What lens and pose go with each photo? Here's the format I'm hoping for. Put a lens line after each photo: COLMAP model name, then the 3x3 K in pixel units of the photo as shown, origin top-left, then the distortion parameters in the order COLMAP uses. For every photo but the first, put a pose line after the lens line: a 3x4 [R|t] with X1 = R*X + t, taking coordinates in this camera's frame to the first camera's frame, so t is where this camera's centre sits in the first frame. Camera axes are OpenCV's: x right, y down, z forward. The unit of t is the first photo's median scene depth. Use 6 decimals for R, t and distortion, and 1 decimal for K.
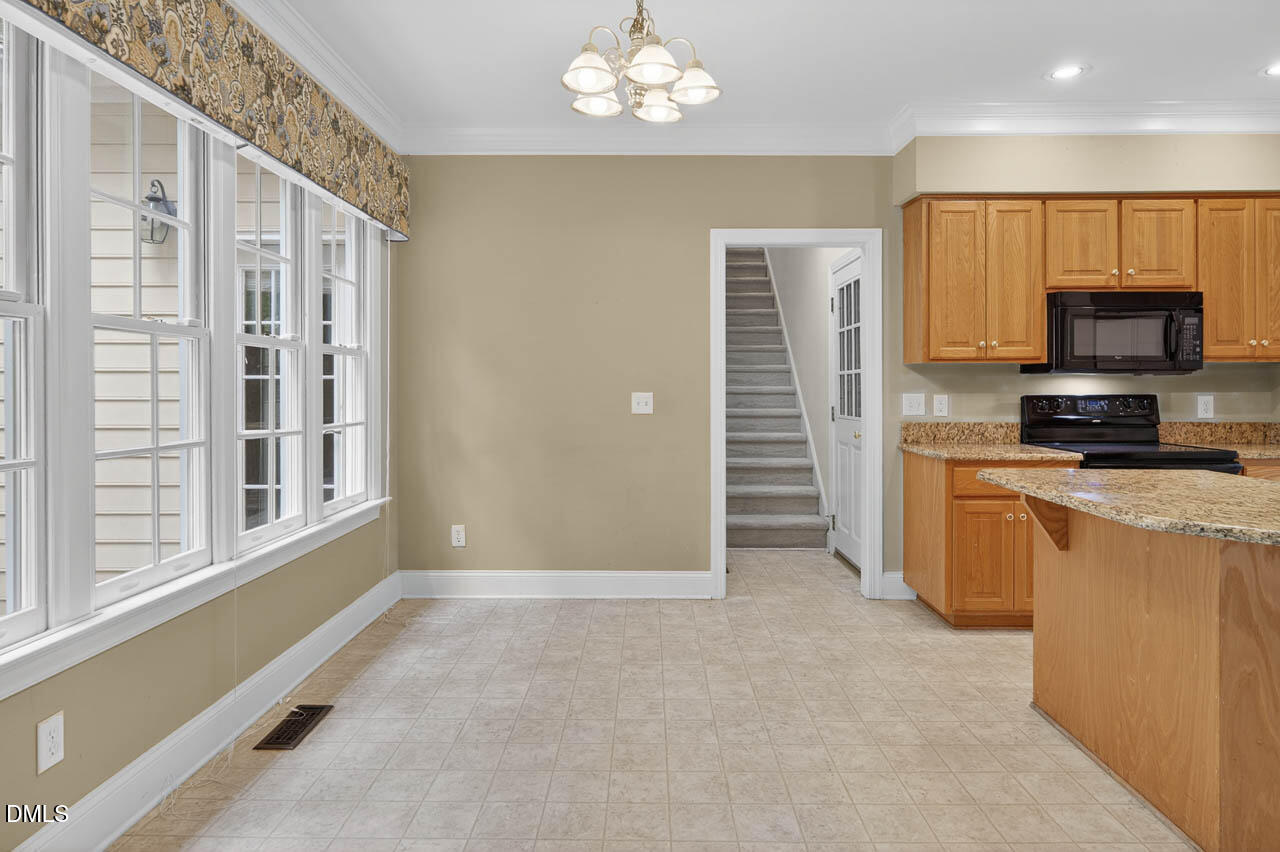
lens RADIAL K [[754.3, 0, 639.9], [0, 754.3, 385.6], [0, 0, 1]] dist [0.002097, 0.001154]
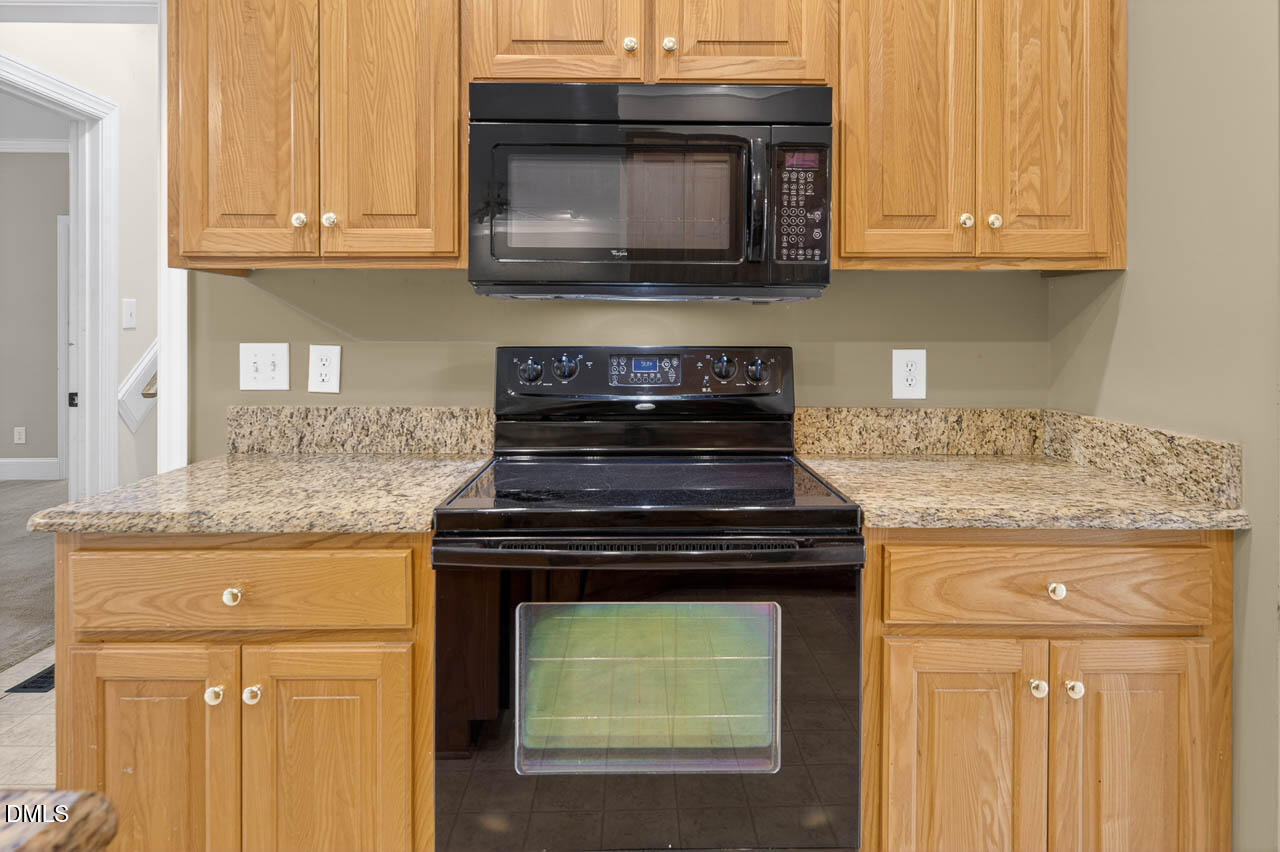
lens RADIAL K [[753.6, 0, 642.8], [0, 753.6, 337.5], [0, 0, 1]] dist [0.004017, 0.000925]
pose [[0.999783, 0.004128, 0.020420, 0.639043], [-0.004309, 0.999952, 0.008832, 0.003318], [-0.020382, -0.008918, 0.999752, 0.606019]]
